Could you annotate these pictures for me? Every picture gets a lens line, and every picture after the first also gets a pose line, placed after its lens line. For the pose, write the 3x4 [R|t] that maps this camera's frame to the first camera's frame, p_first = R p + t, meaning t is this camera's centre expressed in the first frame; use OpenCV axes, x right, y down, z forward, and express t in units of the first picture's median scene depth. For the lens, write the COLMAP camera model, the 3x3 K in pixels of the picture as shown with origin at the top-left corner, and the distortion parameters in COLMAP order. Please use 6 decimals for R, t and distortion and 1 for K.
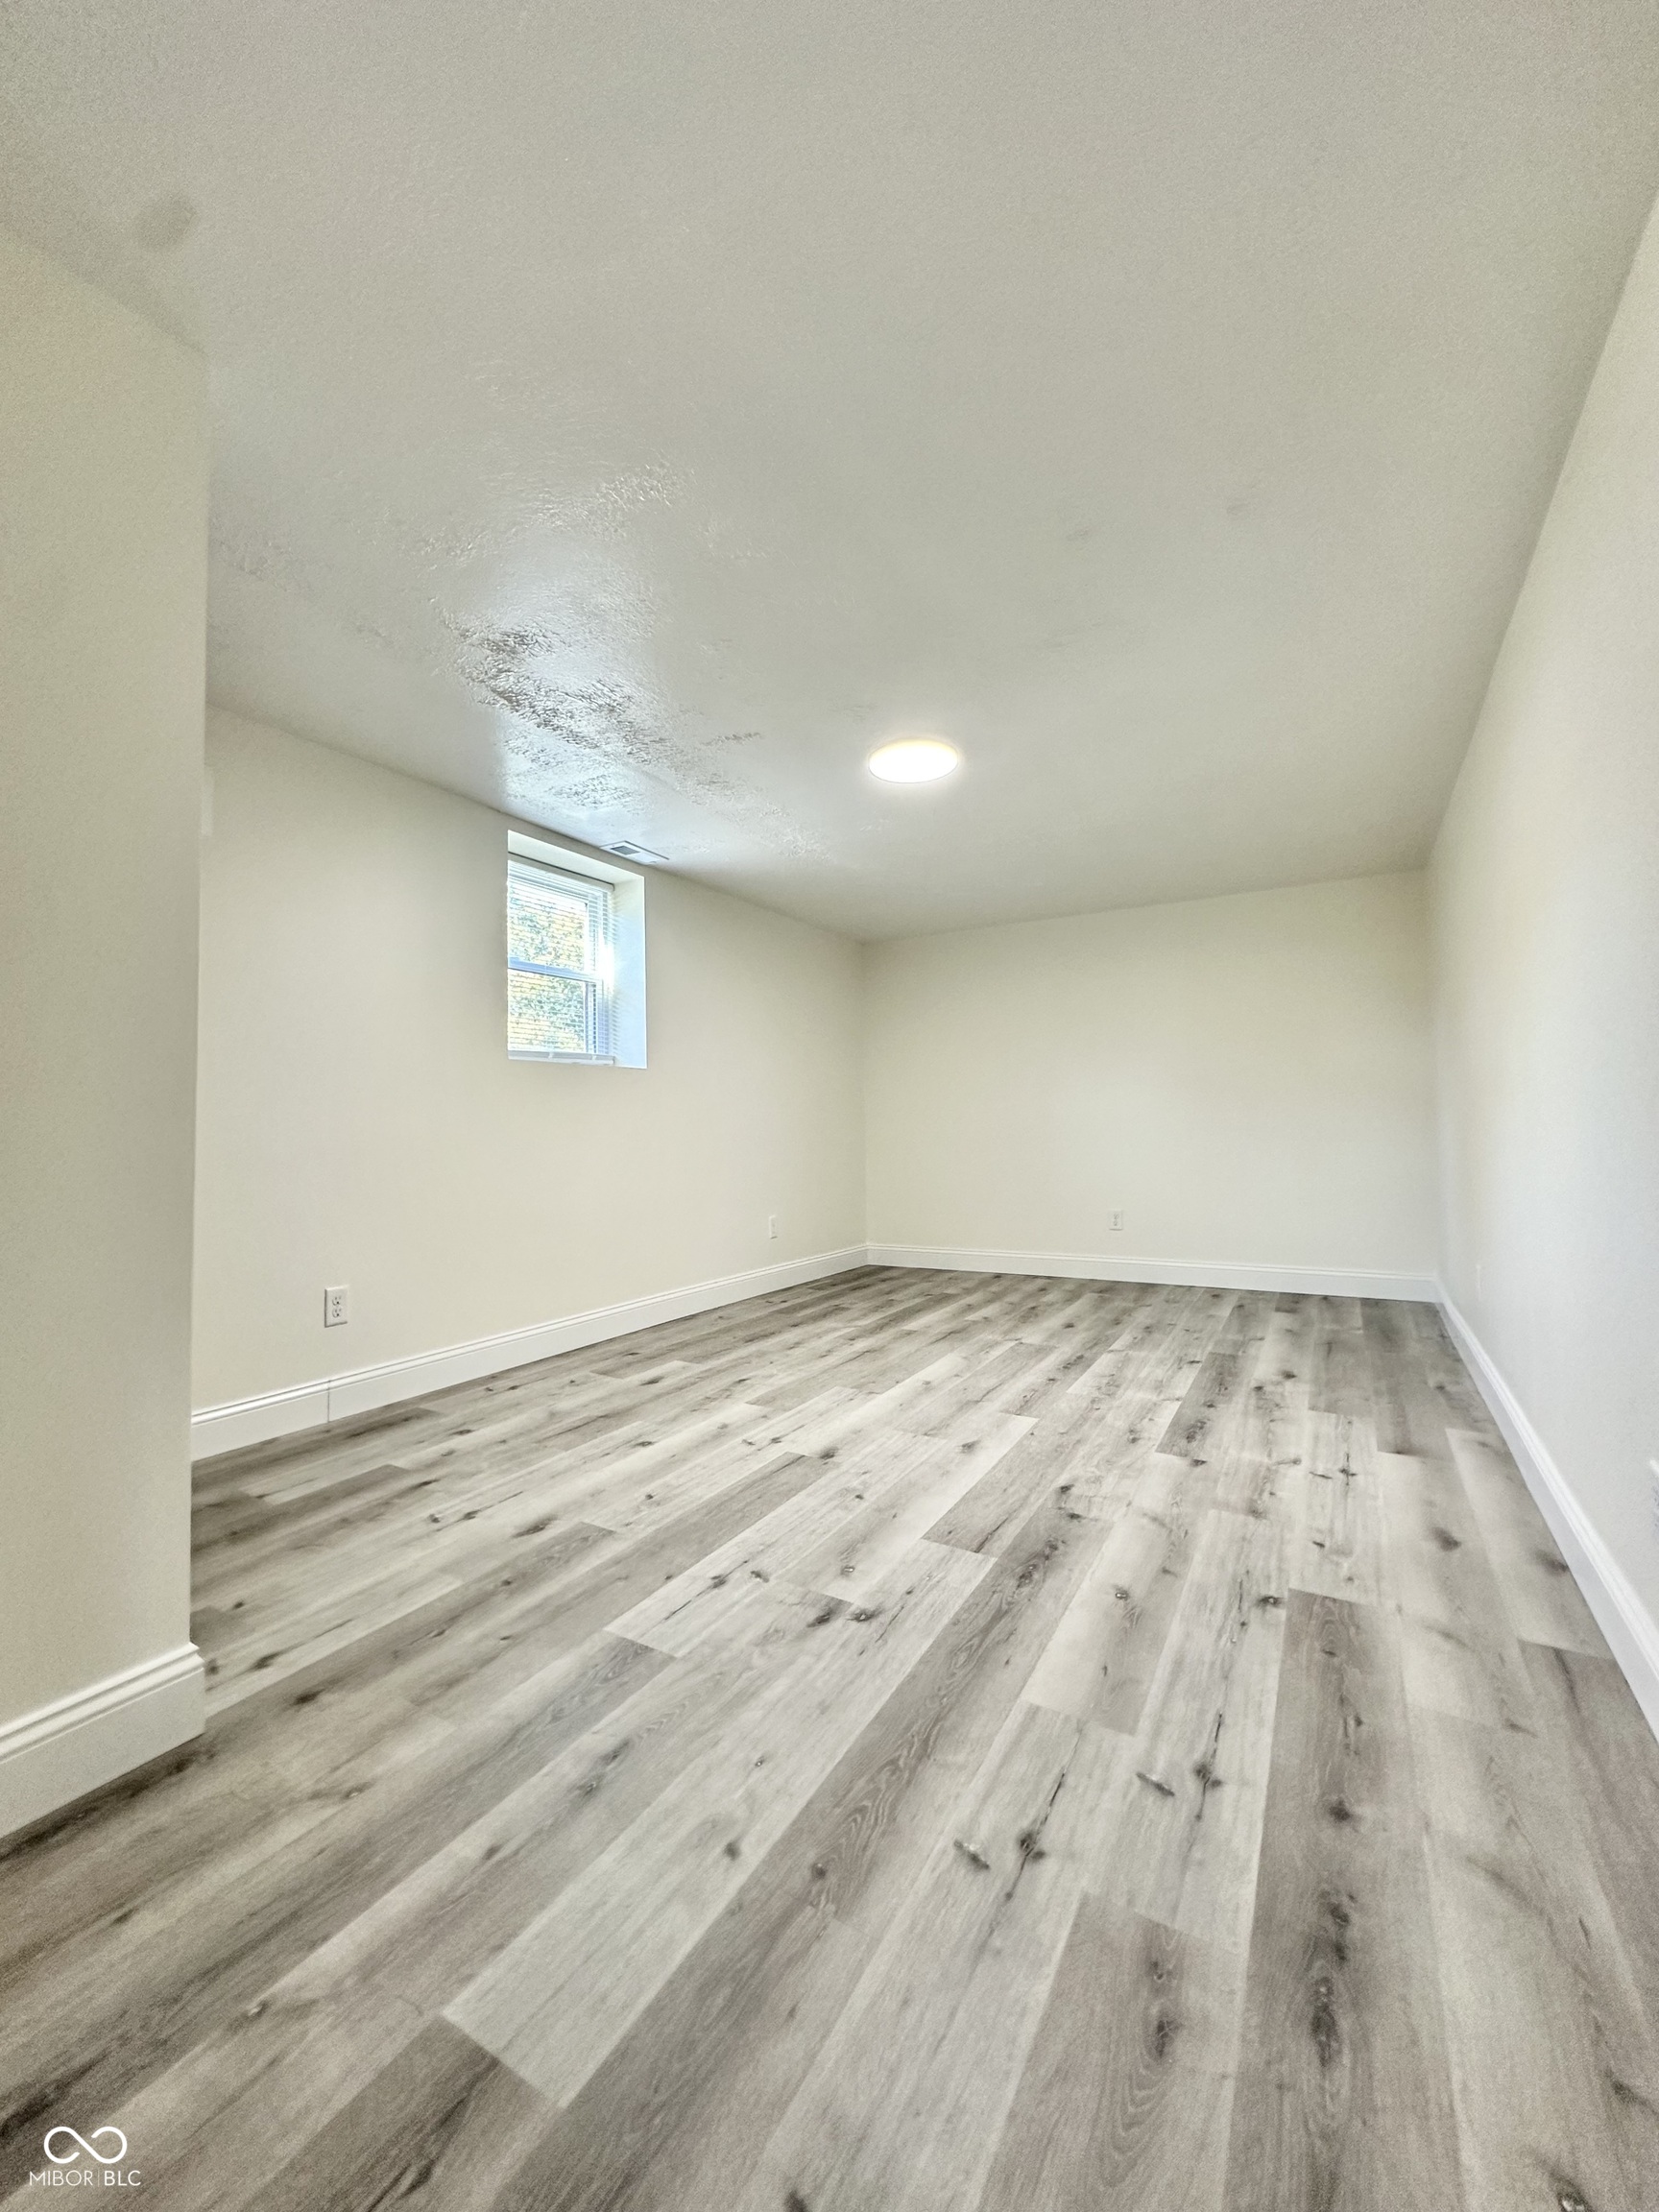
lens RADIAL K [[881.9, 0, 829.5], [0, 881.9, 1106.0], [0, 0, 1]] dist [-0.006377, 0.001781]
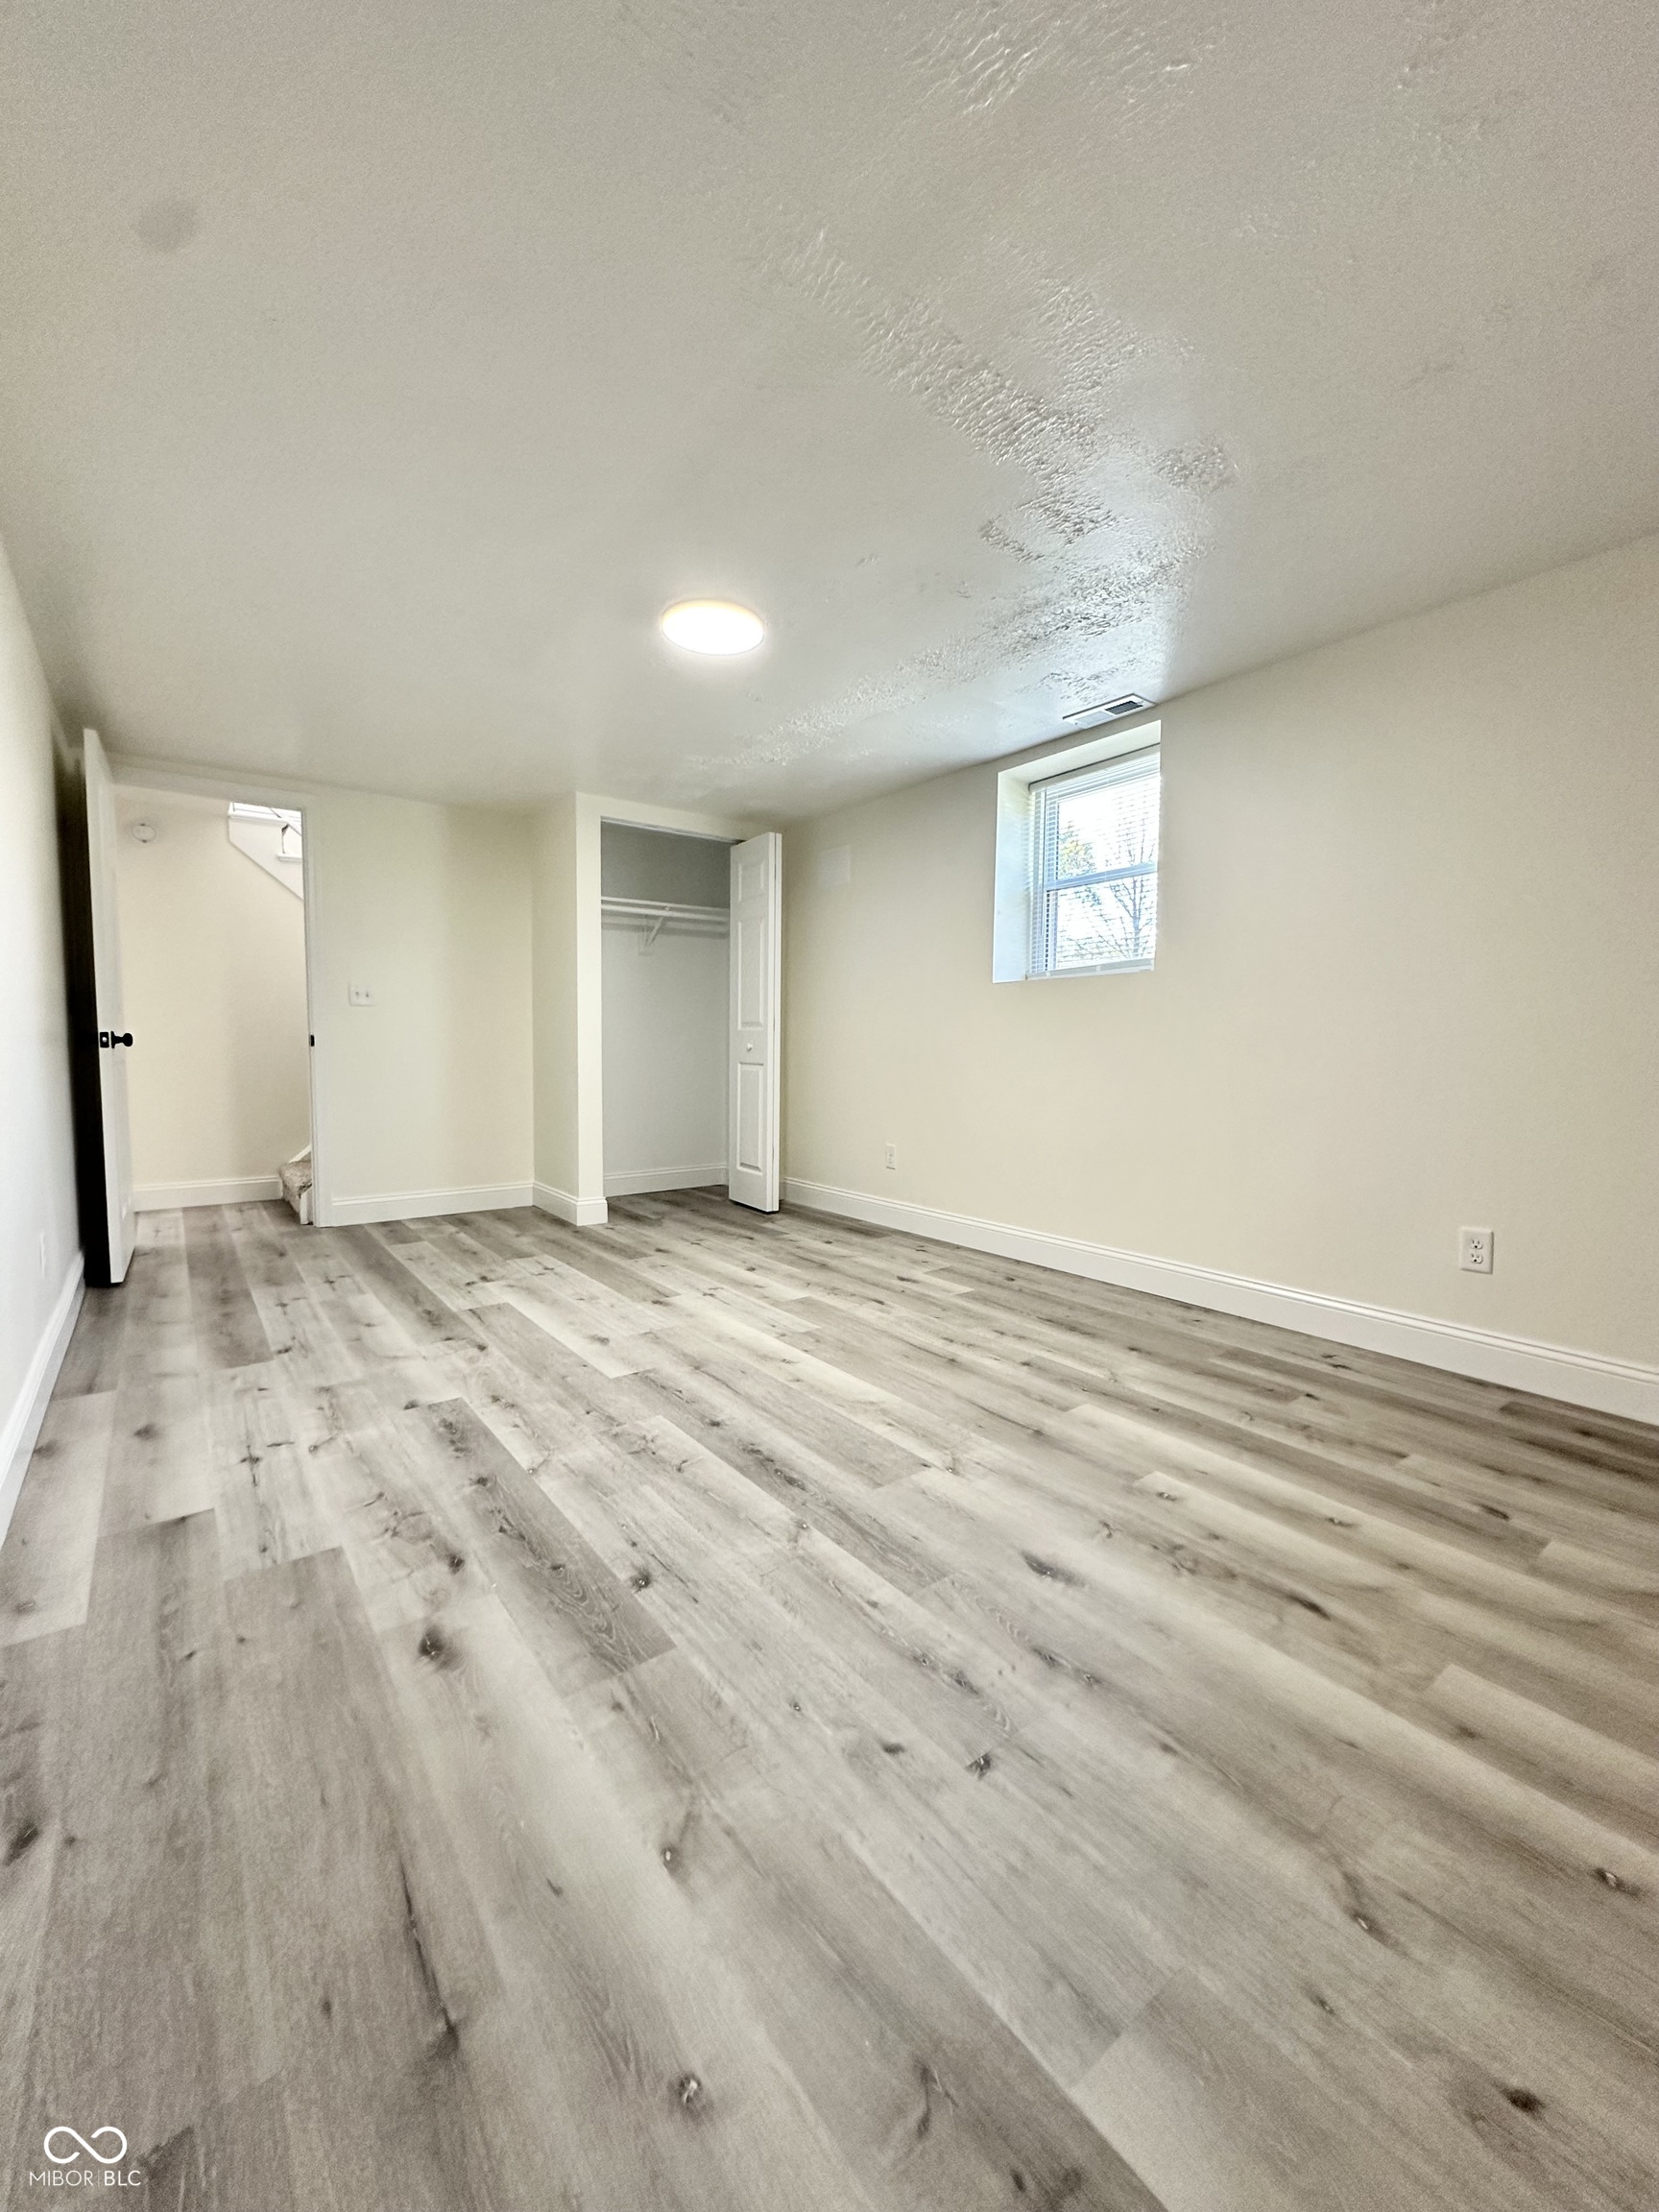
lens RADIAL K [[881.9, 0, 829.5], [0, 881.9, 1106.0], [0, 0, 1]] dist [-0.006377, 0.001781]
pose [[-0.388866, 0.071049, -0.918551, 1.071795], [0.020390, 0.997441, 0.068519, 0.031030], [0.921069, 0.007915, -0.389320, 1.752391]]
